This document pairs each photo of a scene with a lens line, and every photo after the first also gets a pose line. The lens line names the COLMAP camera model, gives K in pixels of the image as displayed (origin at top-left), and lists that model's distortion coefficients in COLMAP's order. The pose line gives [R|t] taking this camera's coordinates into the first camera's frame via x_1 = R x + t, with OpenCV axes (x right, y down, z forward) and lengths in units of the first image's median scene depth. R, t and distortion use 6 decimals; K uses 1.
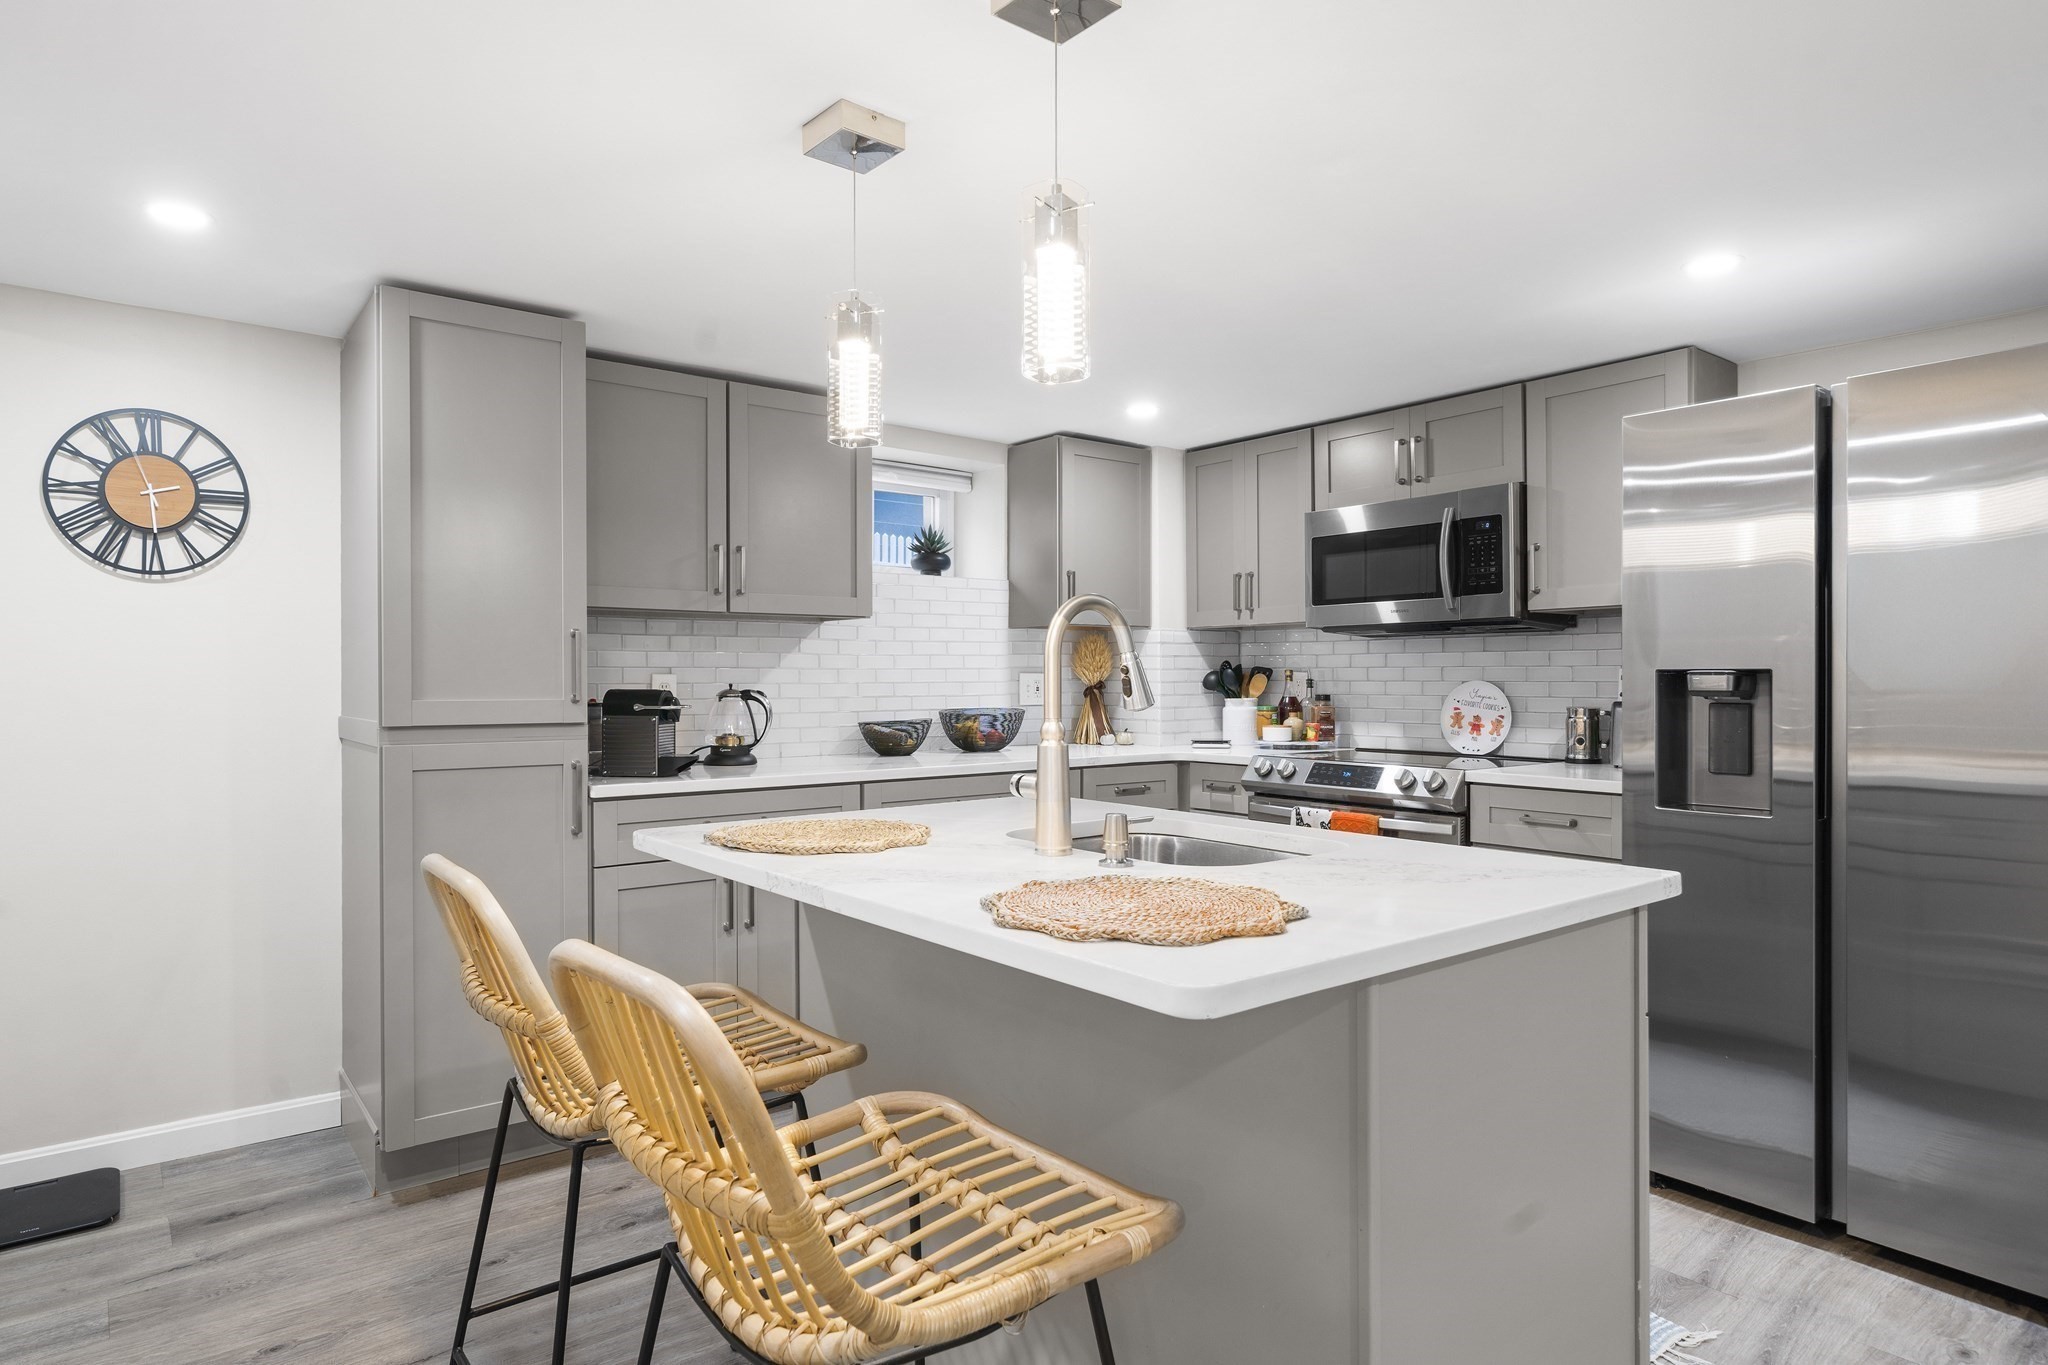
lens RADIAL K [[1137.1, 0, 1034.0], [0, 1137.1, 692.2], [0, 0, 1]] dist [0.006910, -0.001195]
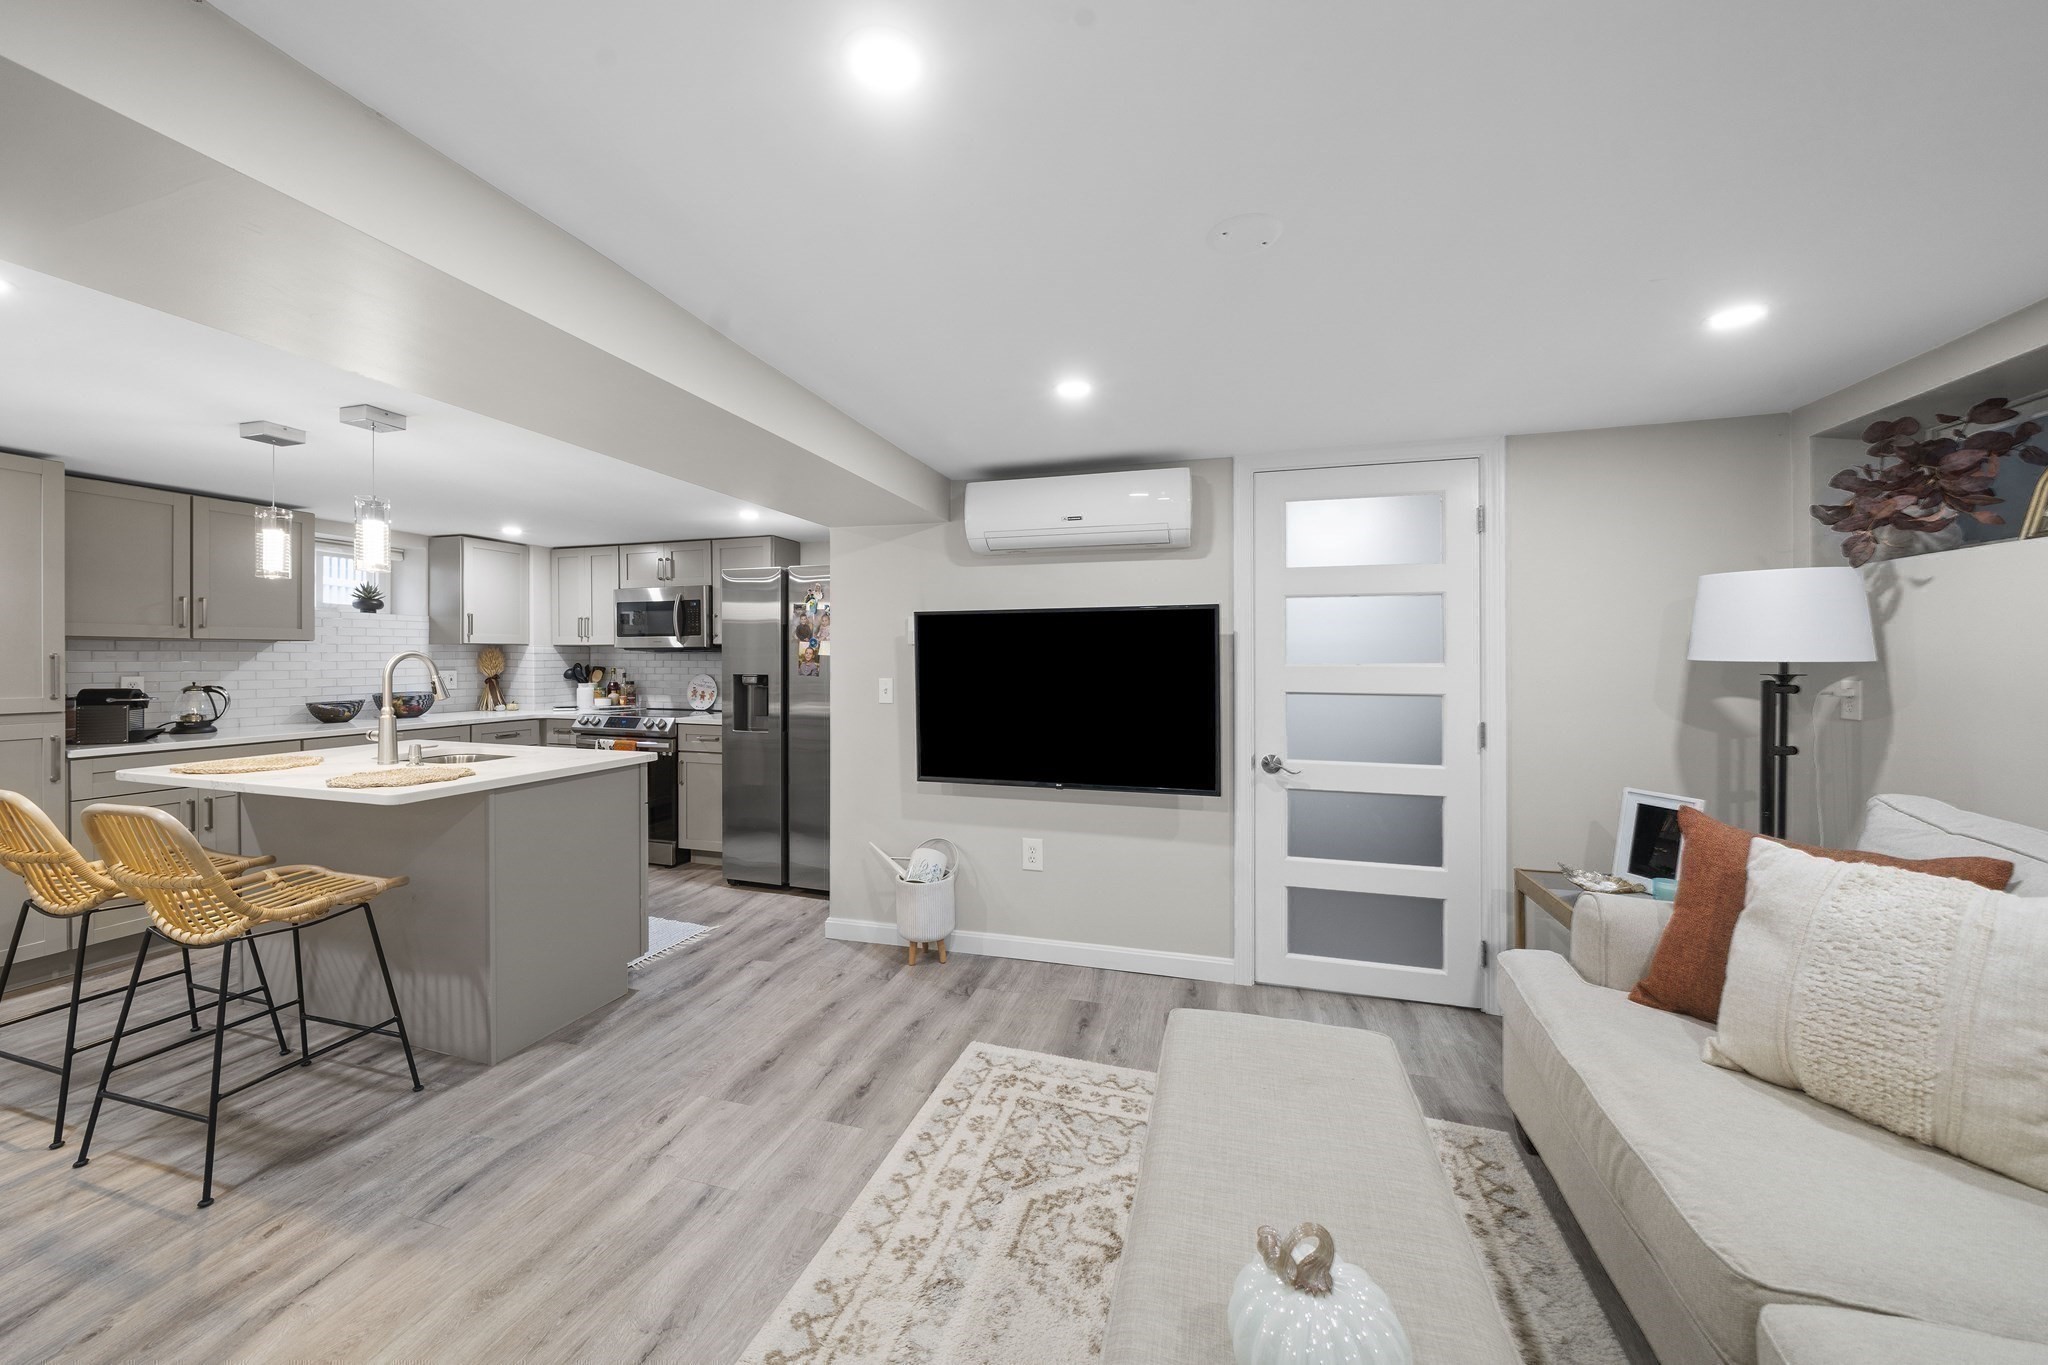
lens RADIAL K [[717.5, 0, 985.8], [0, 717.5, 663.4], [0, 0, 1]] dist [-0.006370, -0.000012]
pose [[0.840890, -0.000475, 0.541206, 0.128415], [0.003287, 0.999986, -0.004230, -0.026418], [-0.541196, 0.005336, 0.840879, -0.445464]]
